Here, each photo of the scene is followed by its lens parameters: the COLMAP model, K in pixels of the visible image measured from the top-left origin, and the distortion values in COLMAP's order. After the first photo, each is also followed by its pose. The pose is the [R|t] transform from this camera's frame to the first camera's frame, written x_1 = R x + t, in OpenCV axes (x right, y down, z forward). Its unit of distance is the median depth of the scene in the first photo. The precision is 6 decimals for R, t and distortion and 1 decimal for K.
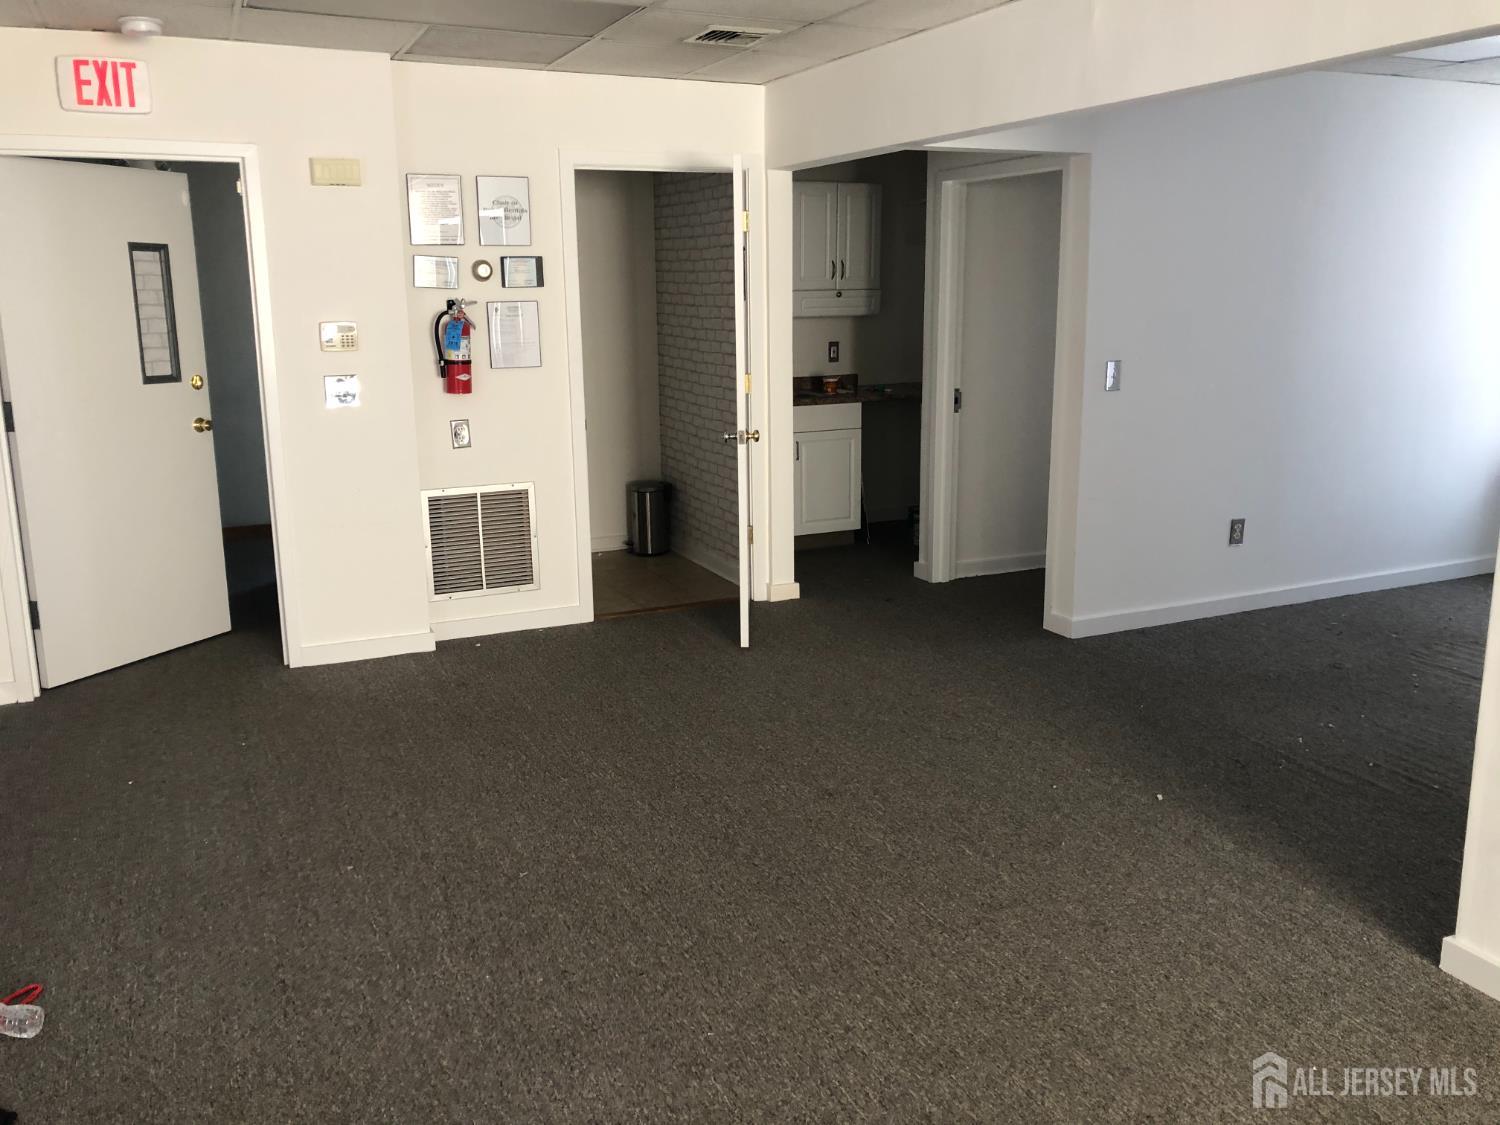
lens RADIAL K [[1253.9, 0, 751.3], [0, 1253.9, 533.2], [0, 0, 1]] dist [0.089463, -0.191806]
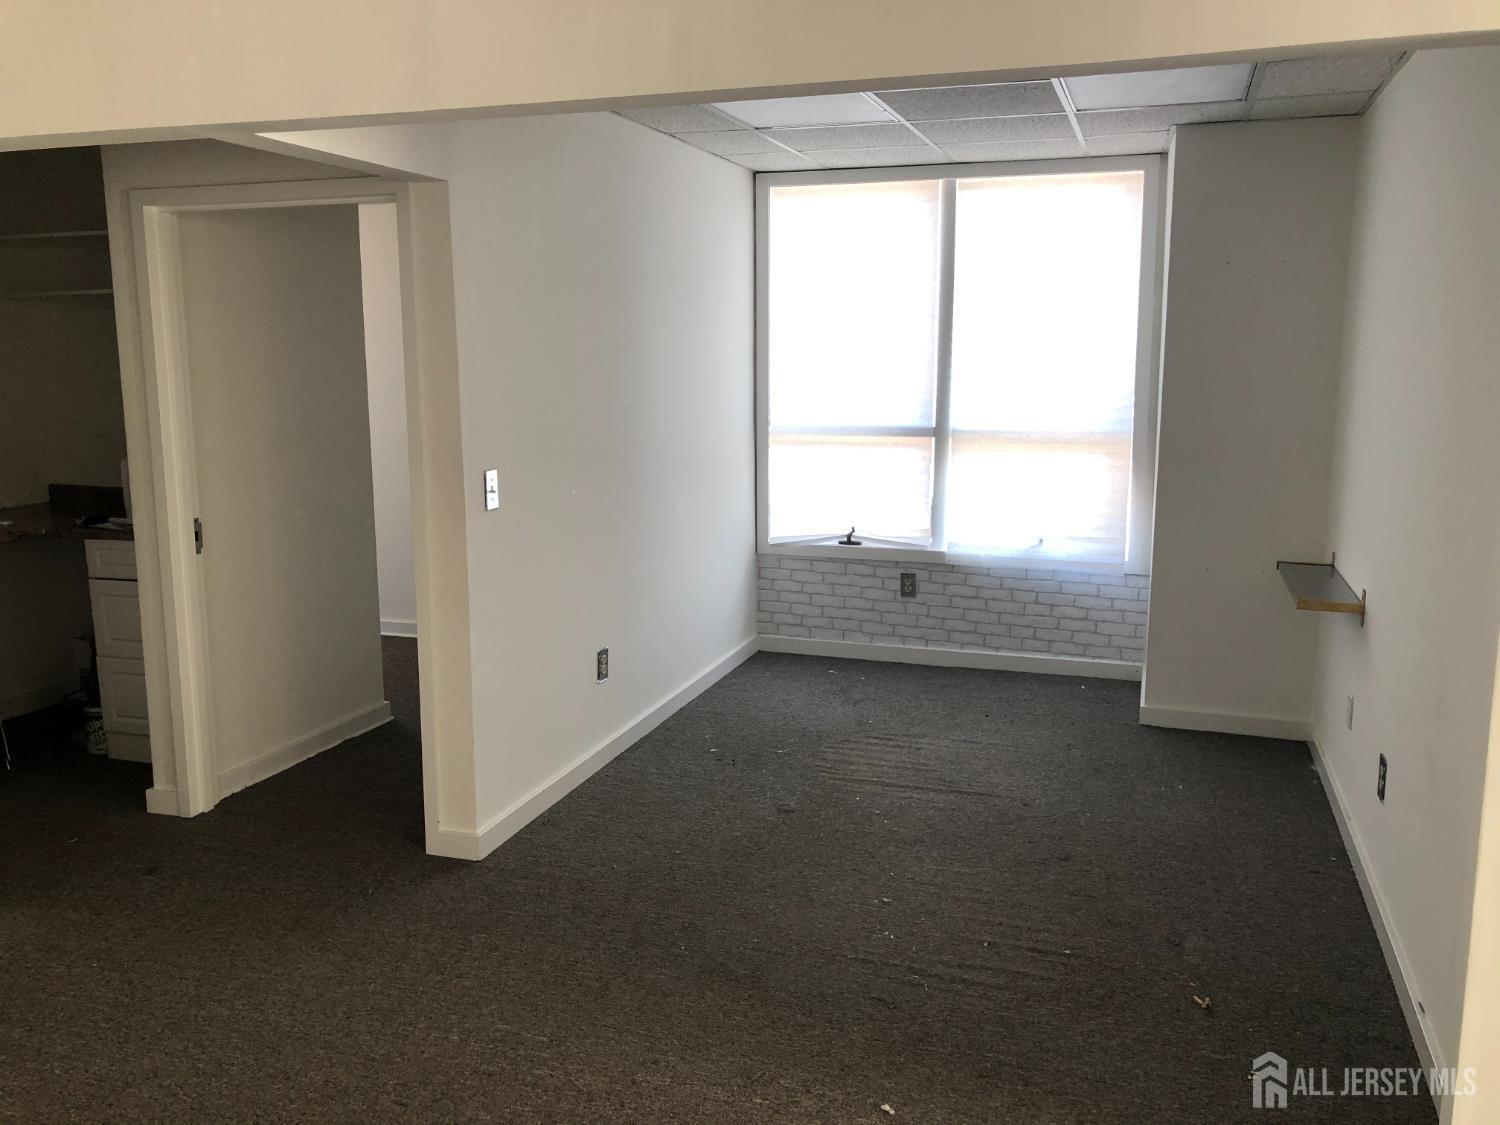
lens RADIAL K [[1253.9, 0, 751.3], [0, 1253.9, 533.2], [0, 0, 1]] dist [0.089463, -0.191806]
pose [[0.688294, -0.101065, 0.718358, -0.117258], [0.141725, 0.989900, 0.003474, -0.070079], [-0.711453, 0.099419, 0.695665, 0.340314]]
